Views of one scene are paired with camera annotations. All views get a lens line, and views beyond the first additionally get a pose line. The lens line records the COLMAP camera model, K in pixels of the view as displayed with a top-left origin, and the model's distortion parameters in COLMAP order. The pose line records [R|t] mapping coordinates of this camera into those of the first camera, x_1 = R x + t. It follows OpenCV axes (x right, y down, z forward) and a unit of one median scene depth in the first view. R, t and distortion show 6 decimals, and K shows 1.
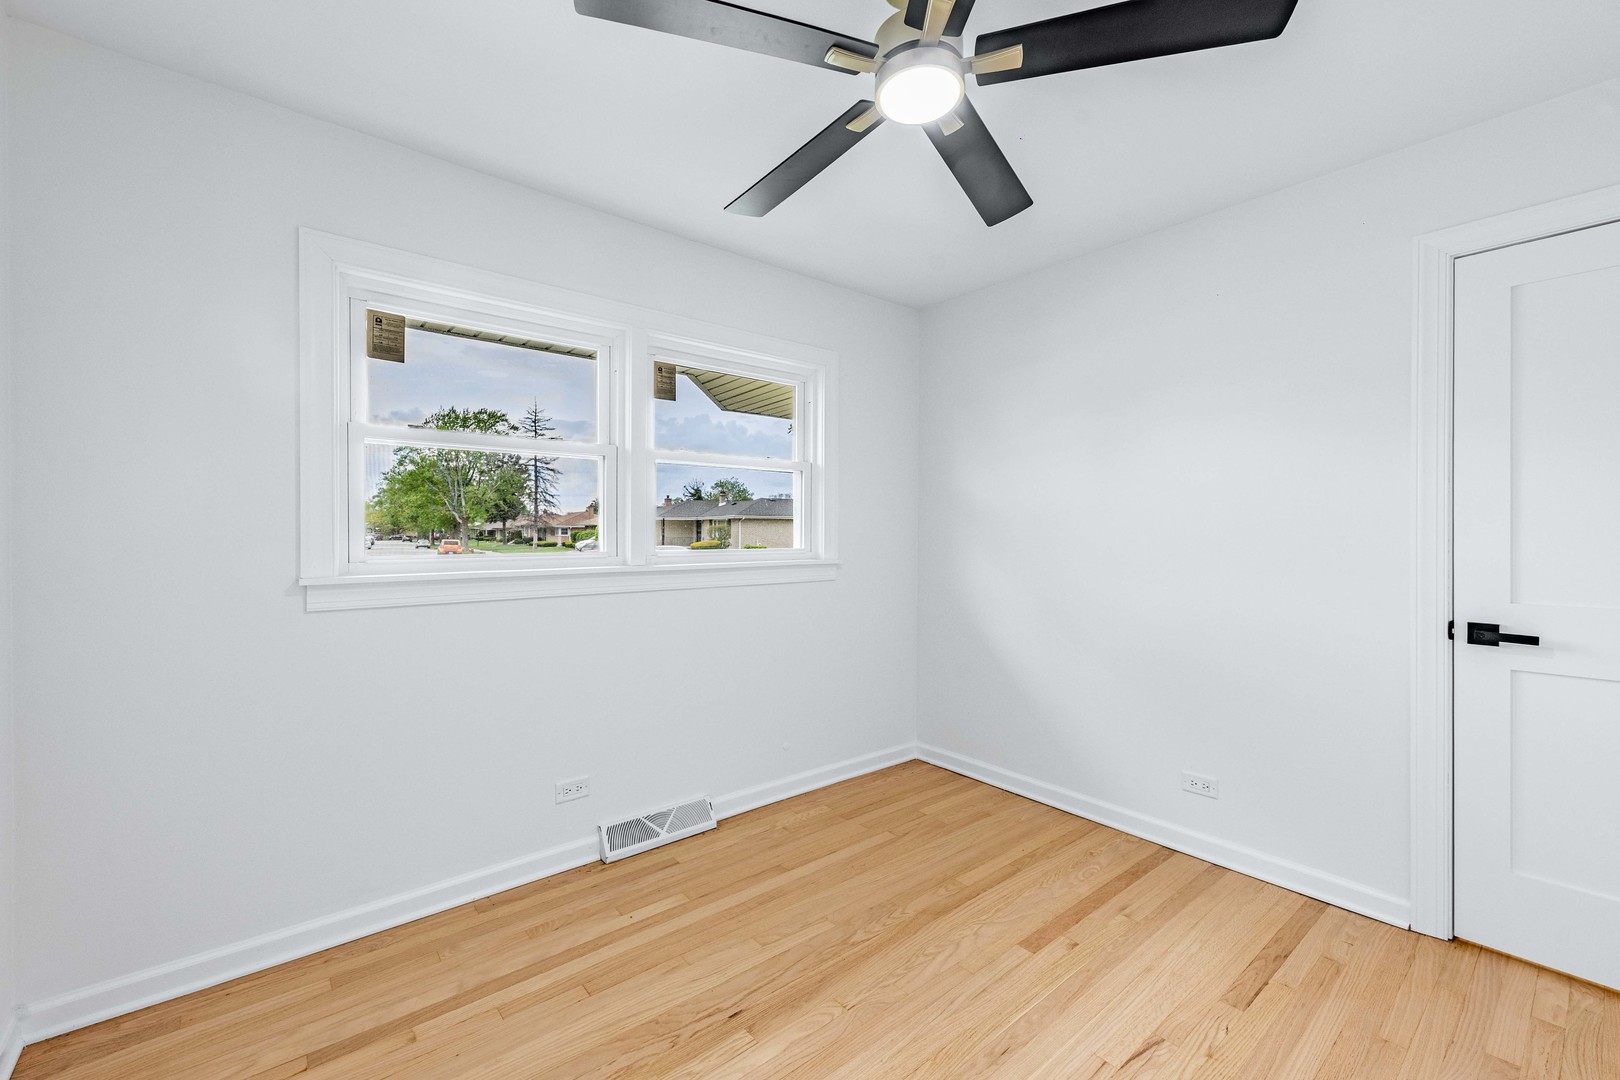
lens RADIAL K [[663.7, 0, 810.0], [0, 663.7, 540.0], [0, 0, 1]] dist [0.000399, -0.000146]
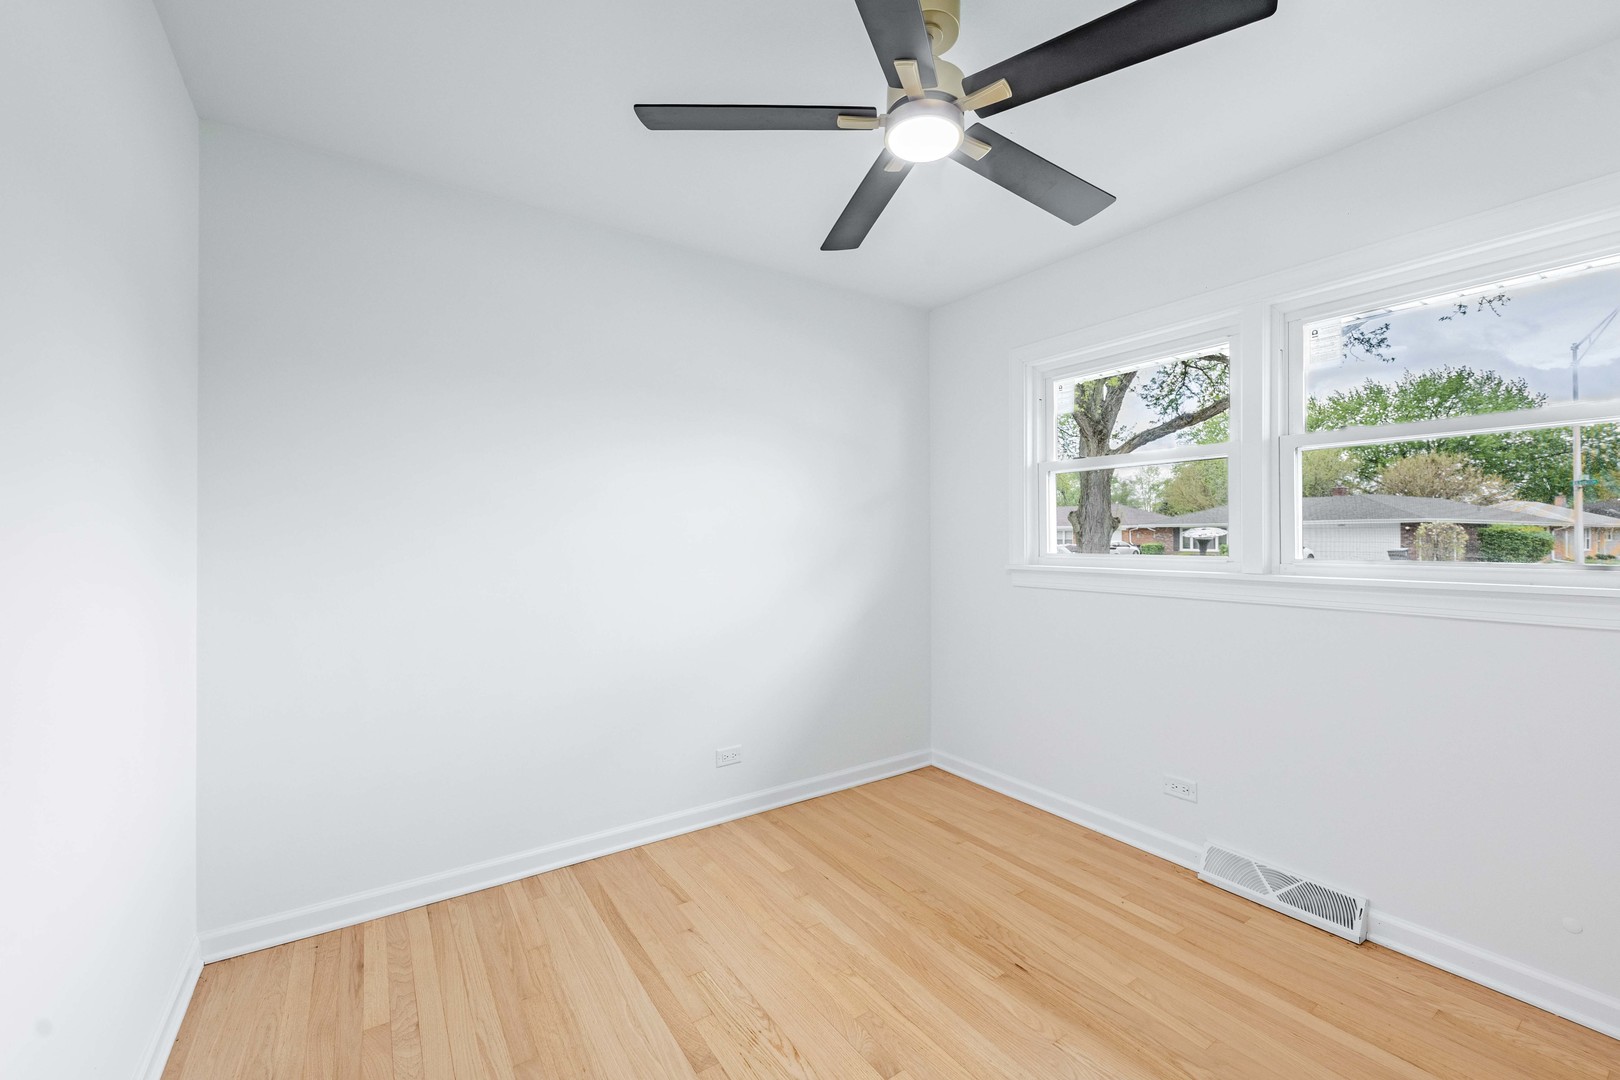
lens RADIAL K [[695.0, 0, 802.3], [0, 695.0, 540.6], [0, 0, 1]] dist [0.001148, -0.000547]
pose [[-0.115113, 0.013235, -0.993264, 0.910741], [-0.015474, 0.999766, 0.015115, -0.016745], [0.993232, 0.017110, -0.114881, 0.631490]]
